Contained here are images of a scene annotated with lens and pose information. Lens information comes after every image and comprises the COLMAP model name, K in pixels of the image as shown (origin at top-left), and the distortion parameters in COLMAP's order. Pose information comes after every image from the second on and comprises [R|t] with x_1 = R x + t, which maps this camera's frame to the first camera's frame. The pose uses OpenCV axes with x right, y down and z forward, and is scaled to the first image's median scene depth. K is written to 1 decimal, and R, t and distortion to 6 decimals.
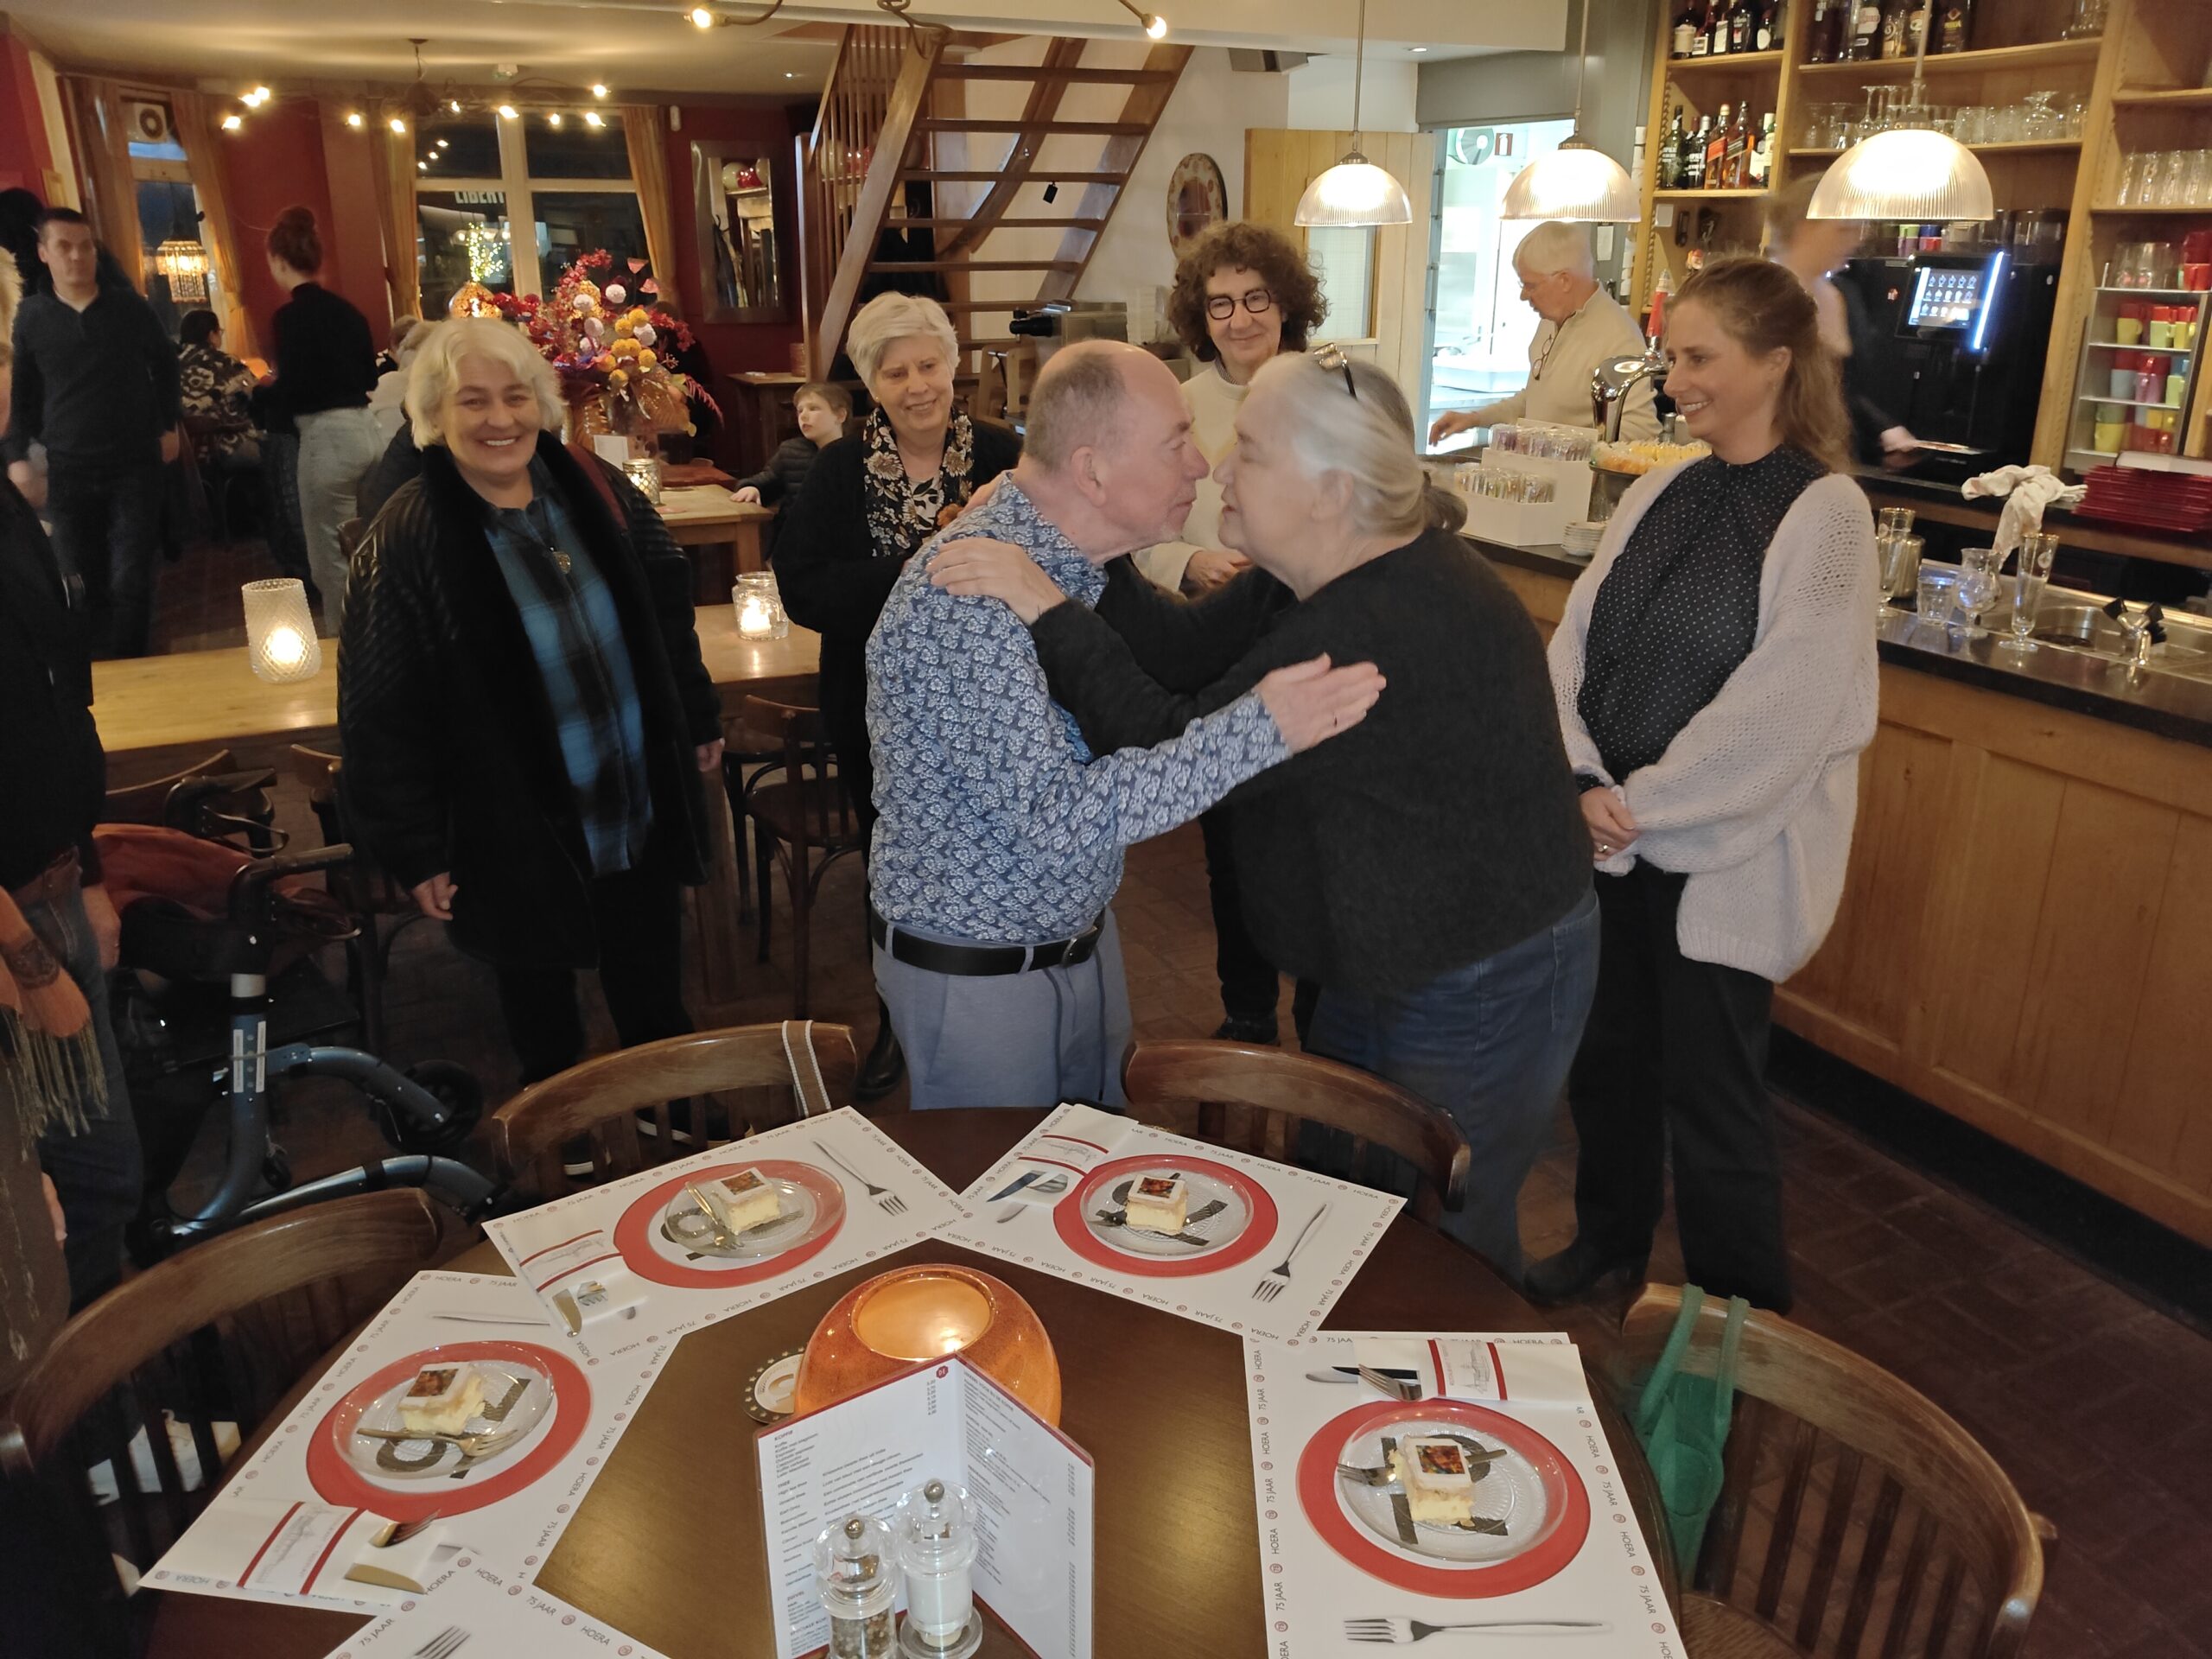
lens RADIAL K [[1666.4, 0, 1101.0], [0, 1666.4, 834.9], [0, 0, 1]] dist [-0.000437, -0.052320]
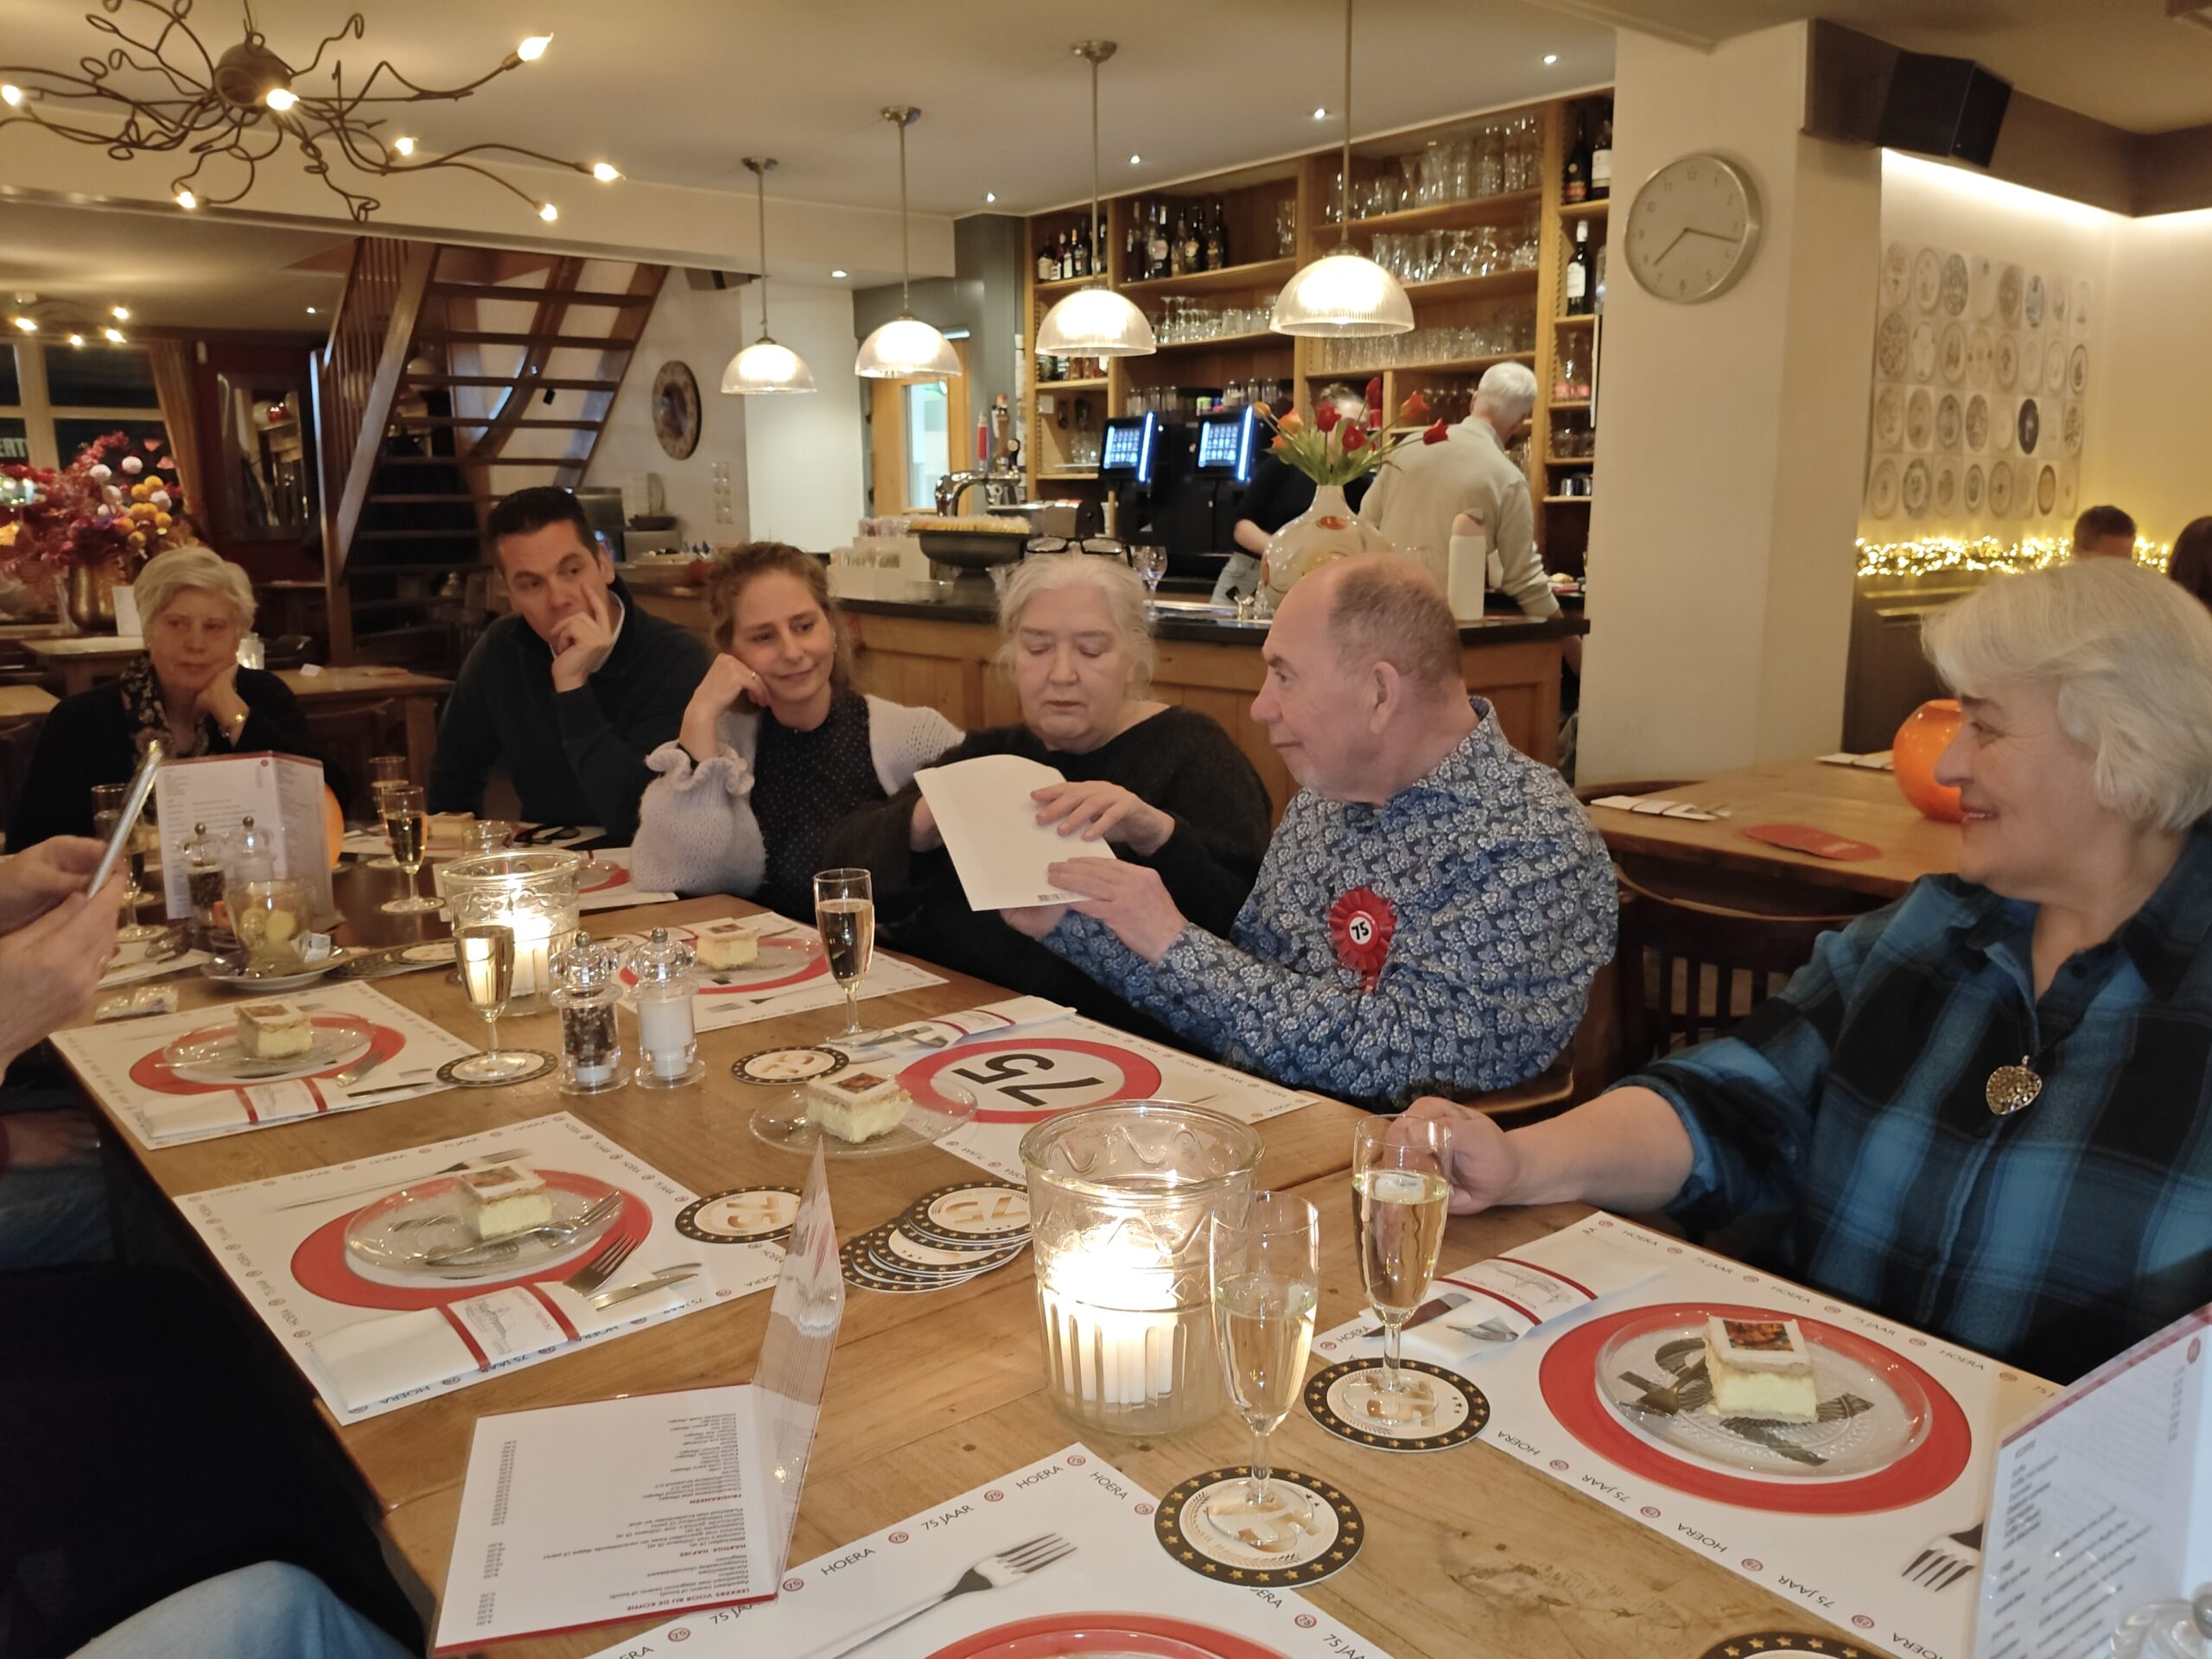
lens RADIAL K [[1685.4, 0, 1106.0], [0, 1685.4, 829.5], [0, 0, 1]] dist [0.003861, -0.067049]
pose [[0.970061, -0.050460, 0.237560, 0.389951], [0.086569, 0.985767, -0.144114, 0.823308], [-0.226907, 0.160365, 0.960623, -1.149798]]
